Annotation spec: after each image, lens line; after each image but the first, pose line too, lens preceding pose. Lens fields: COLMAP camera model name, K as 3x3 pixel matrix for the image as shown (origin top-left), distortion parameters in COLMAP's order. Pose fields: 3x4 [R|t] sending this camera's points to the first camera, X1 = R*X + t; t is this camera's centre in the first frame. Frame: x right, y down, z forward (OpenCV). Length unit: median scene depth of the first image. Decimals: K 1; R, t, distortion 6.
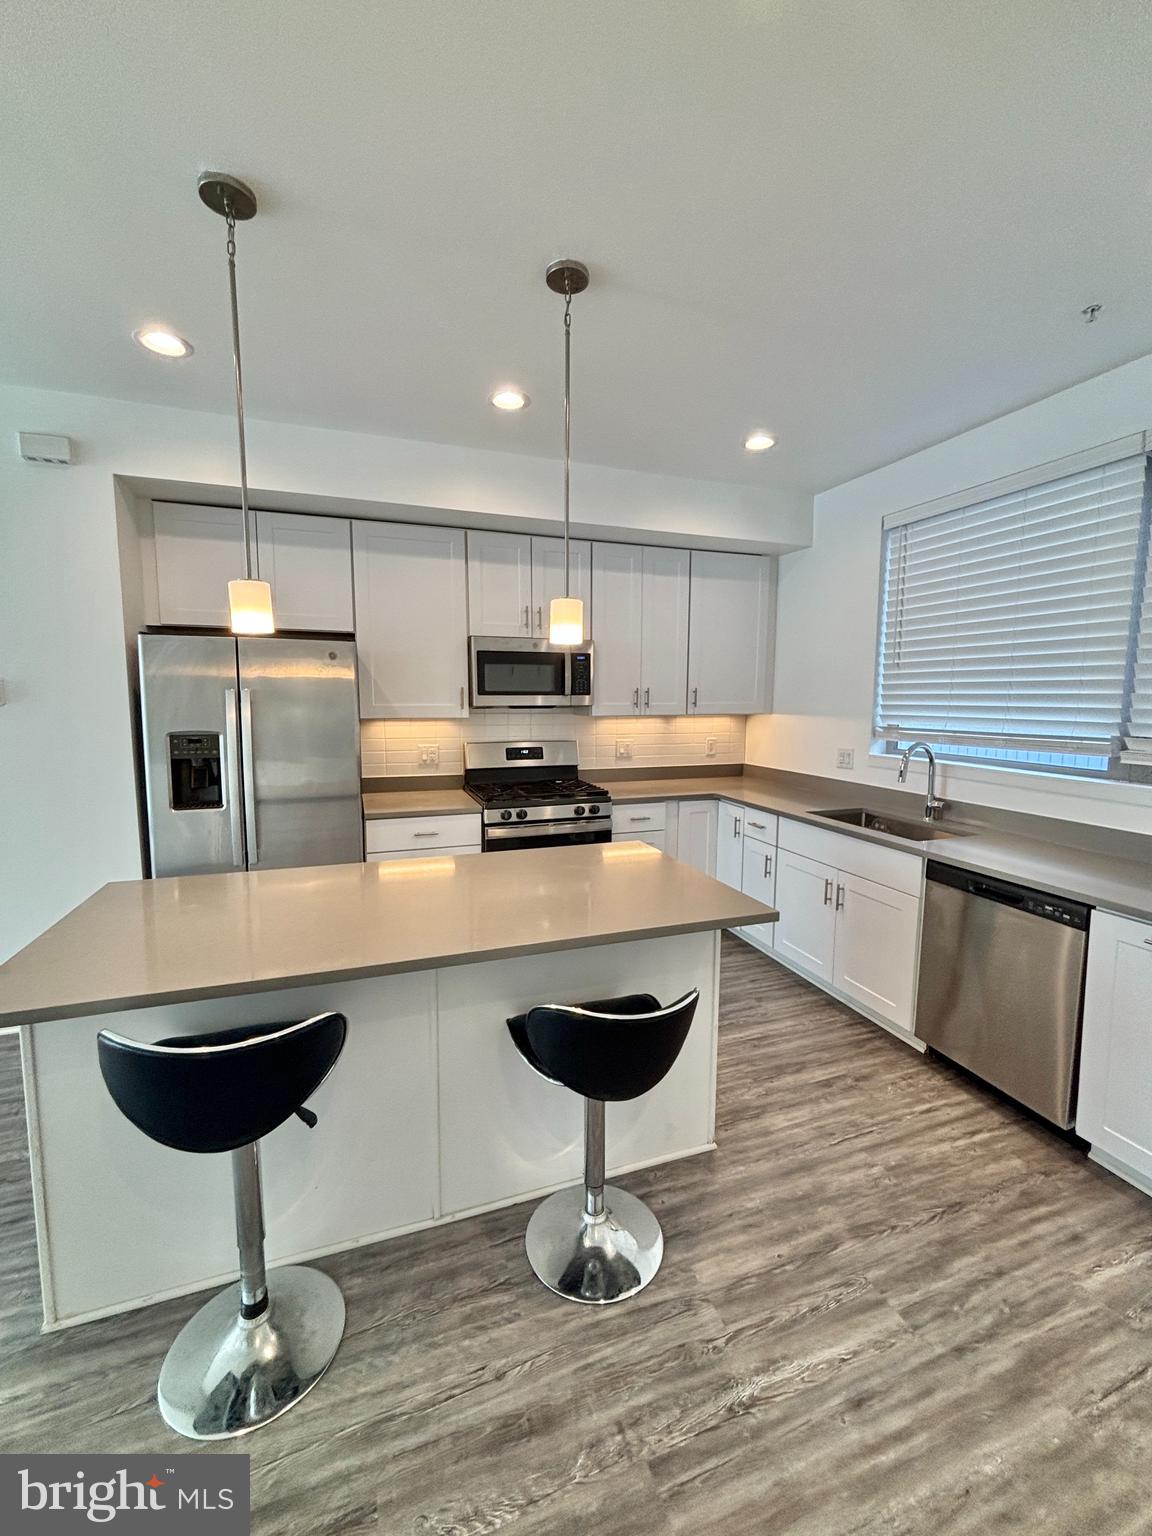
lens RADIAL K [[620.8, 0, 583.5], [0, 620.8, 767.7], [0, 0, 1]] dist [0.001832, -0.000358]
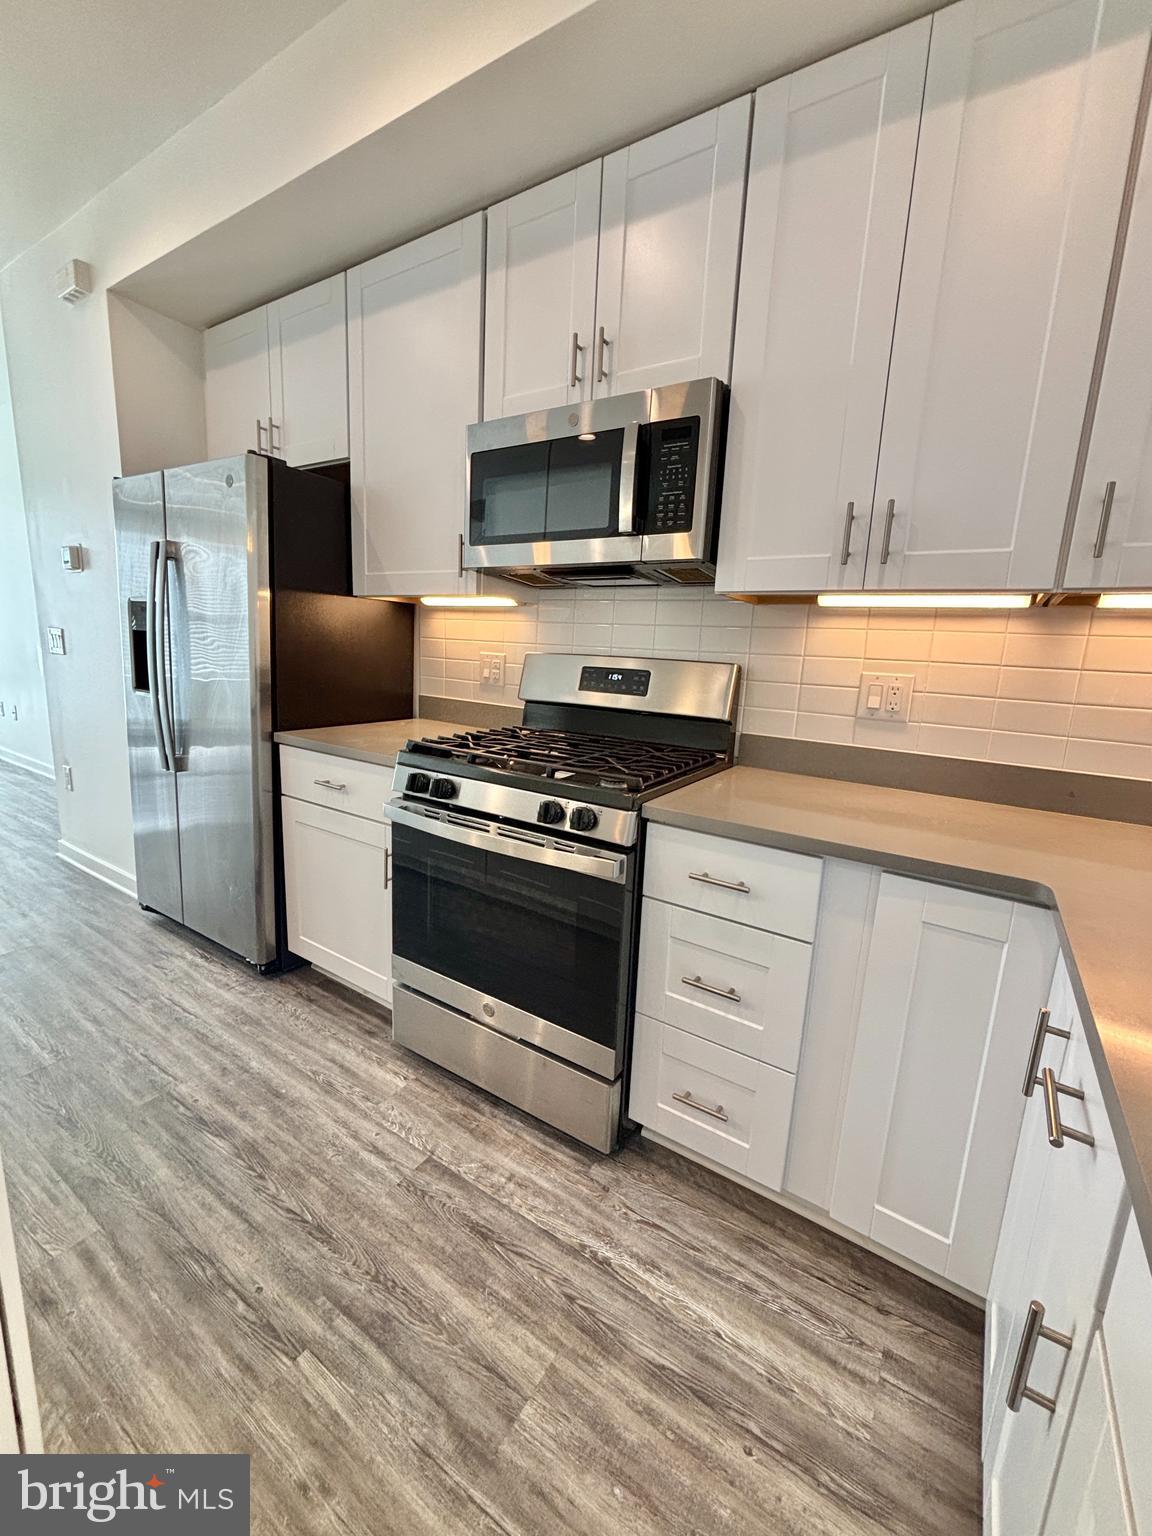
lens RADIAL K [[620.8, 0, 578.8], [0, 620.8, 764.1], [0, 0, 1]] dist [0.001832, -0.000358]
pose [[0.590477, 0.166900, -0.789608, 0.296701], [-0.137913, 0.984859, 0.105038, -0.005684], [0.795183, 0.046875, 0.604555, 0.722117]]
